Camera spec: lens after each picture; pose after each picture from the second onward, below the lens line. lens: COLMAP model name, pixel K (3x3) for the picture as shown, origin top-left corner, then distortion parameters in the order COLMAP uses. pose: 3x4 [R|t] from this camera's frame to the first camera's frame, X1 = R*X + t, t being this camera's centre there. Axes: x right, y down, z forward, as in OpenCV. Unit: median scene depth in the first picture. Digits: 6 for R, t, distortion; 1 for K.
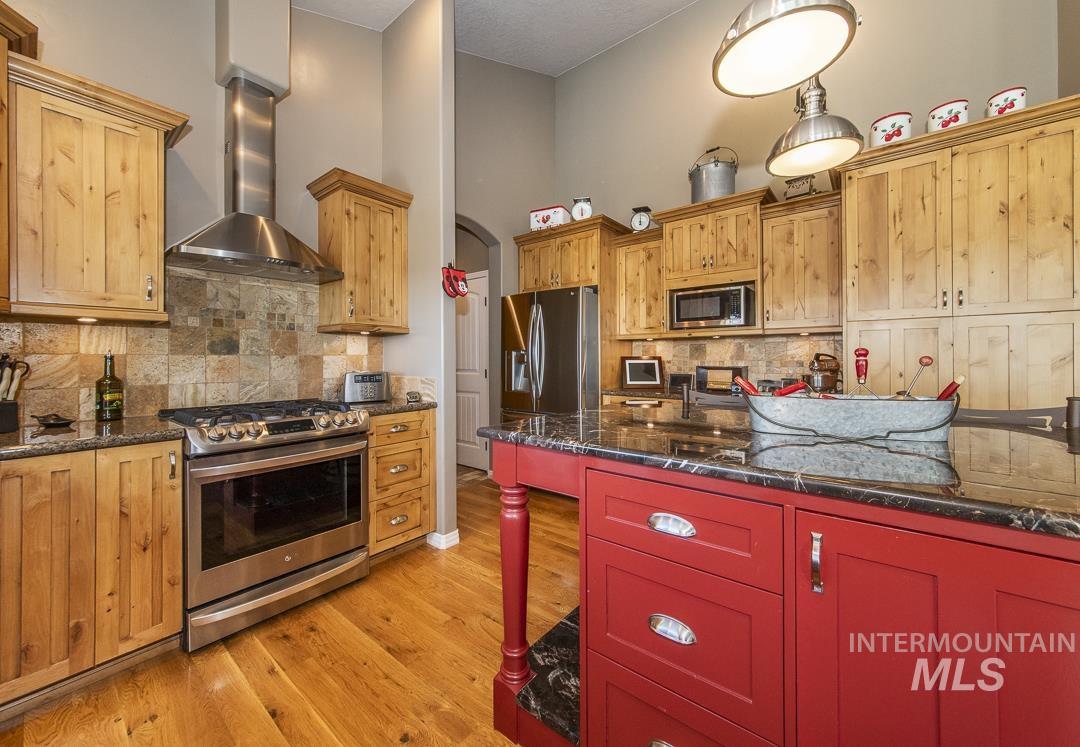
lens RADIAL K [[400.8, 0, 543.6], [0, 400.8, 353.5], [0, 0, 1]] dist [0.001674, 0.000258]
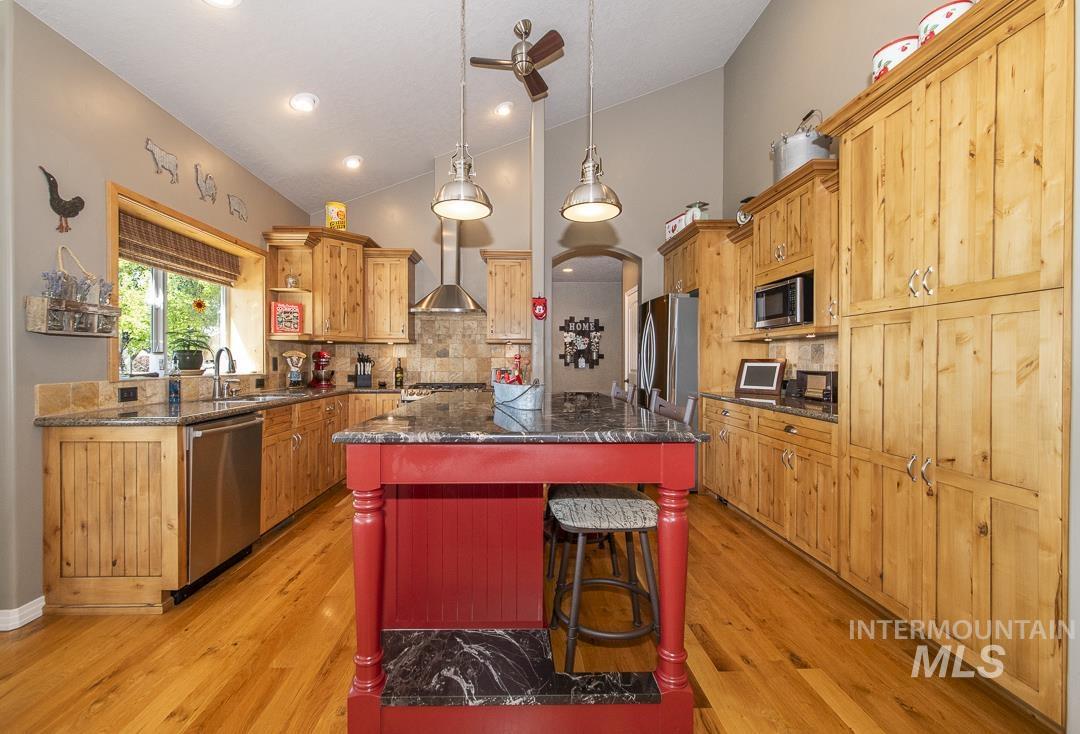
lens RADIAL K [[455.9, 0, 537.4], [0, 455.9, 364.5], [0, 0, 1]] dist [-0.000645, -0.000339]
pose [[0.652870, 0.011380, -0.757385, 1.118230], [0.003888, 0.999824, 0.018374, -0.001673], [0.757460, -0.014941, 0.652710, -0.093445]]
